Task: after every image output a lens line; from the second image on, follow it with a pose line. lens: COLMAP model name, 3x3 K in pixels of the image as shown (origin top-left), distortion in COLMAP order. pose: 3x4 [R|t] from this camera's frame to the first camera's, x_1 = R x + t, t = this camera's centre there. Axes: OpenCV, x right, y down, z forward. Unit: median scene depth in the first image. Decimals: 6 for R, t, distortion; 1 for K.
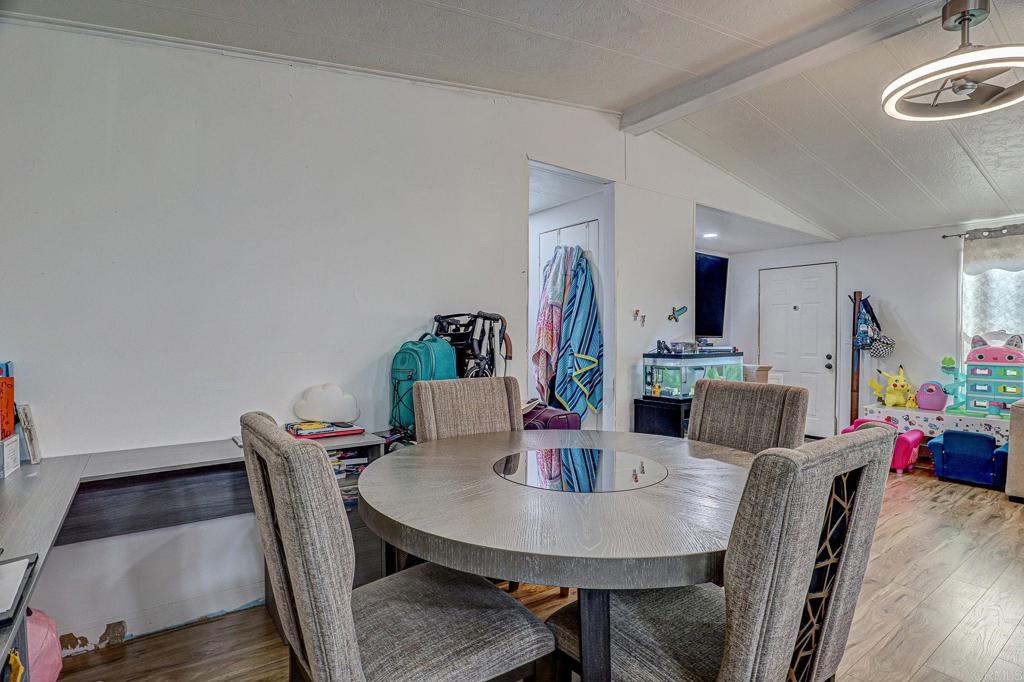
lens RADIAL K [[527.6, 0, 517.5], [0, 527.6, 338.1], [0, 0, 1]] dist [-0.024707, 0.000638]
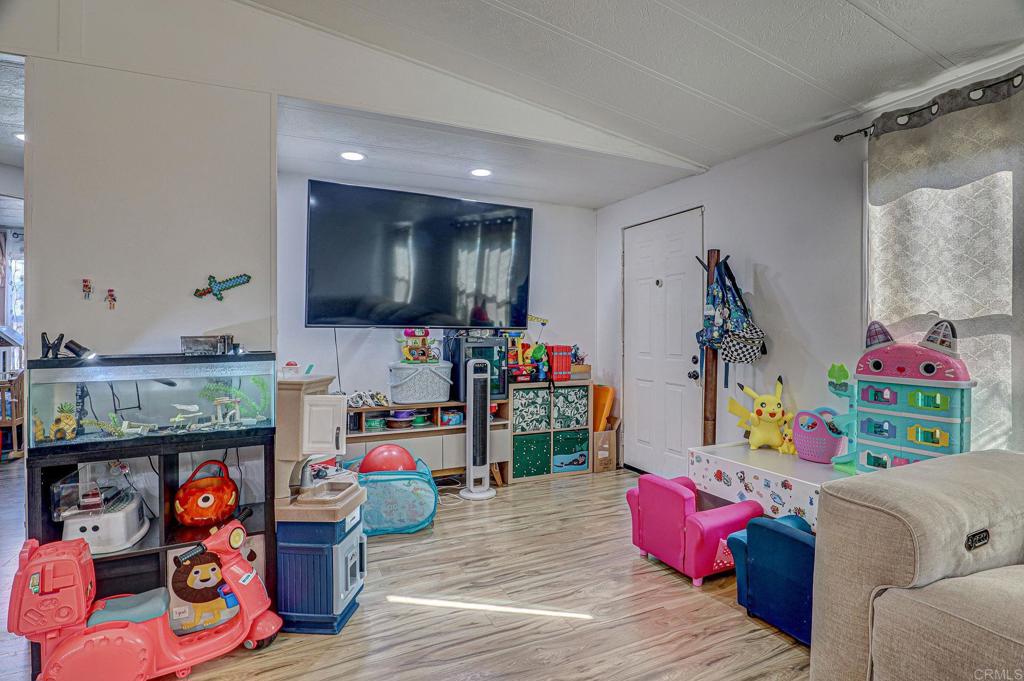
lens RADIAL K [[527.6, 0, 541.9], [0, 527.6, 335.9], [0, 0, 1]] dist [-0.024707, 0.000638]
pose [[0.980989, -0.001243, -0.194059, 0.653807], [0.002131, 0.999988, 0.004368, 0.005286], [0.194051, -0.004698, 0.980980, 0.430794]]
